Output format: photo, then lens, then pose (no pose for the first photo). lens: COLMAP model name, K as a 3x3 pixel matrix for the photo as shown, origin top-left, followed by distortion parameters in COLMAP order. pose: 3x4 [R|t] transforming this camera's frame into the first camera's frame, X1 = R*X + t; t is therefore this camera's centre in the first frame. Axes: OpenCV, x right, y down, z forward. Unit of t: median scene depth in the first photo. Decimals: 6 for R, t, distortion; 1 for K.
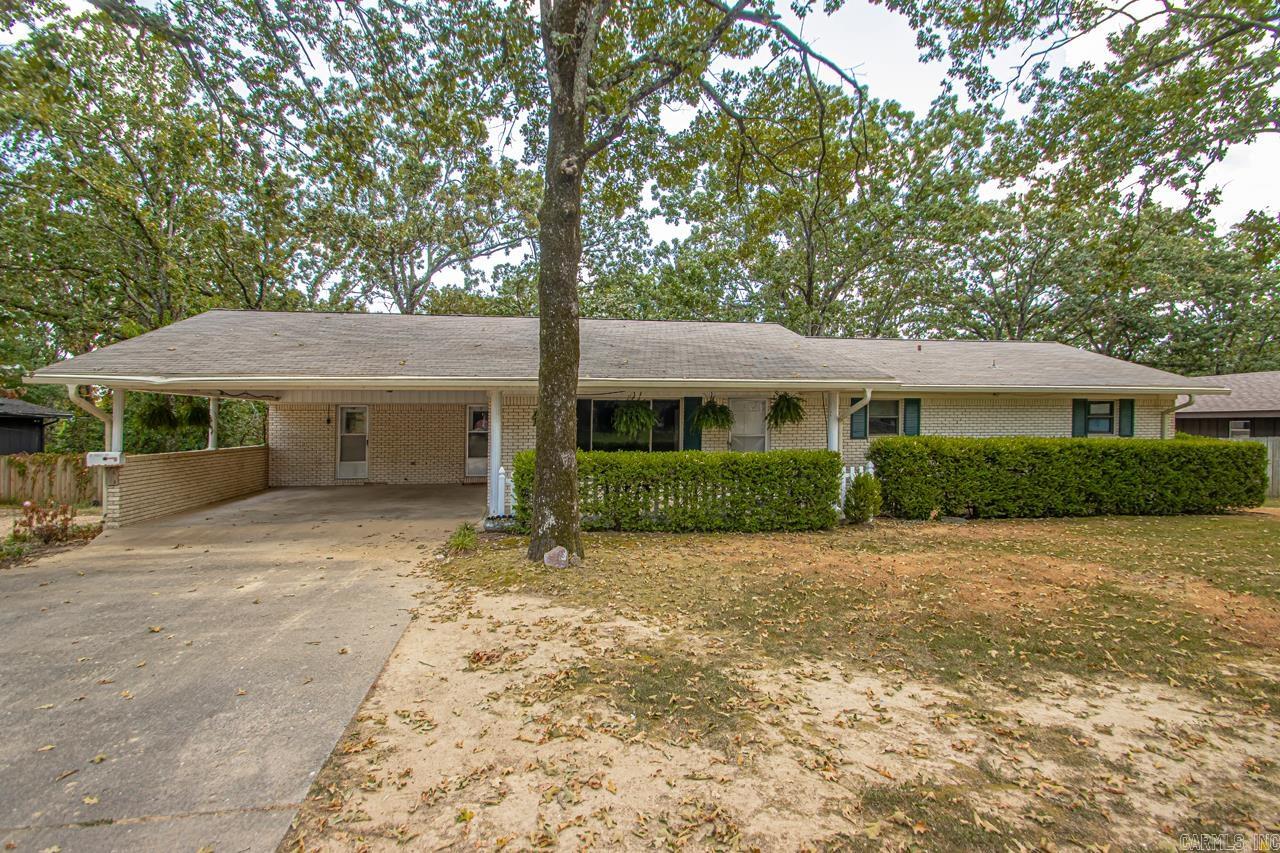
lens RADIAL K [[588.5, 0, 654.5], [0, 588.5, 418.8], [0, 0, 1]] dist [0.016556, -0.016308]
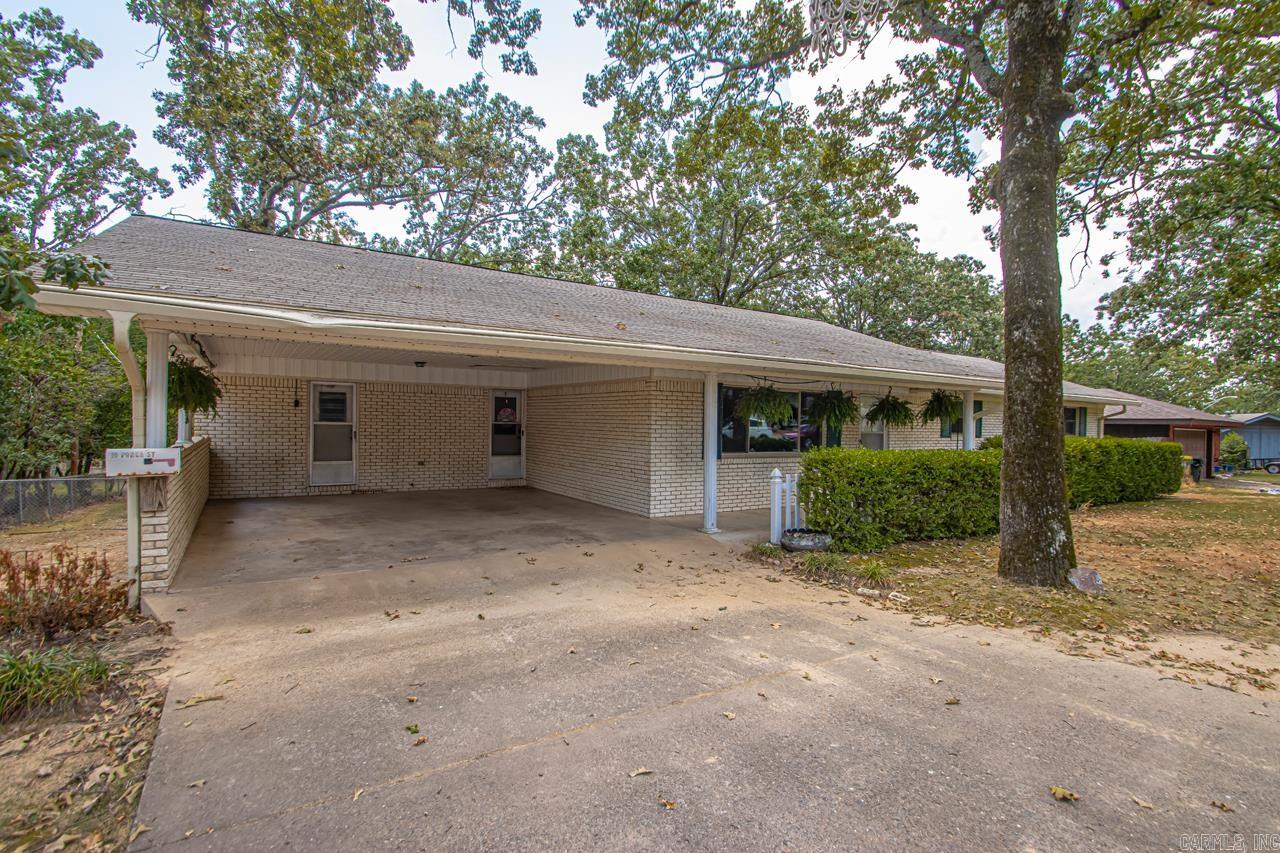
lens RADIAL K [[574.5, 0, 627.6], [0, 574.5, 421.7], [0, 0, 1]] dist [0.004118, -0.007768]
pose [[0.920158, 0.020772, 0.390995, -0.729739], [-0.025533, 0.999650, 0.006981, 0.017665], [-0.390713, -0.016407, 0.920366, 0.358768]]
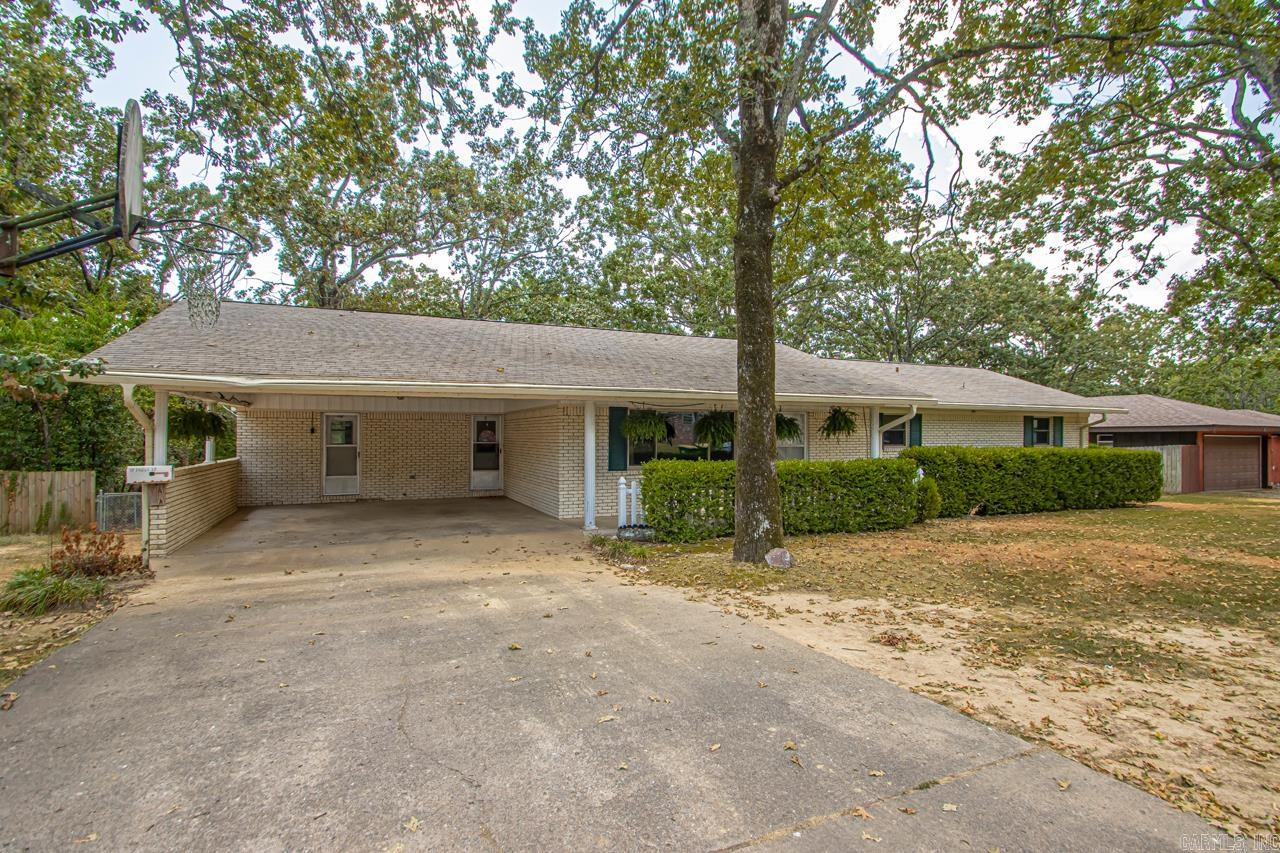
lens RADIAL K [[597.2, 0, 649.8], [0, 597.2, 423.8], [0, 0, 1]] dist [0.011753, -0.007918]
pose [[0.967935, 0.008635, 0.251051, -0.457962], [-0.005708, 0.999907, -0.012383, 0.003417], [-0.251135, 0.010553, 0.967895, 0.001810]]
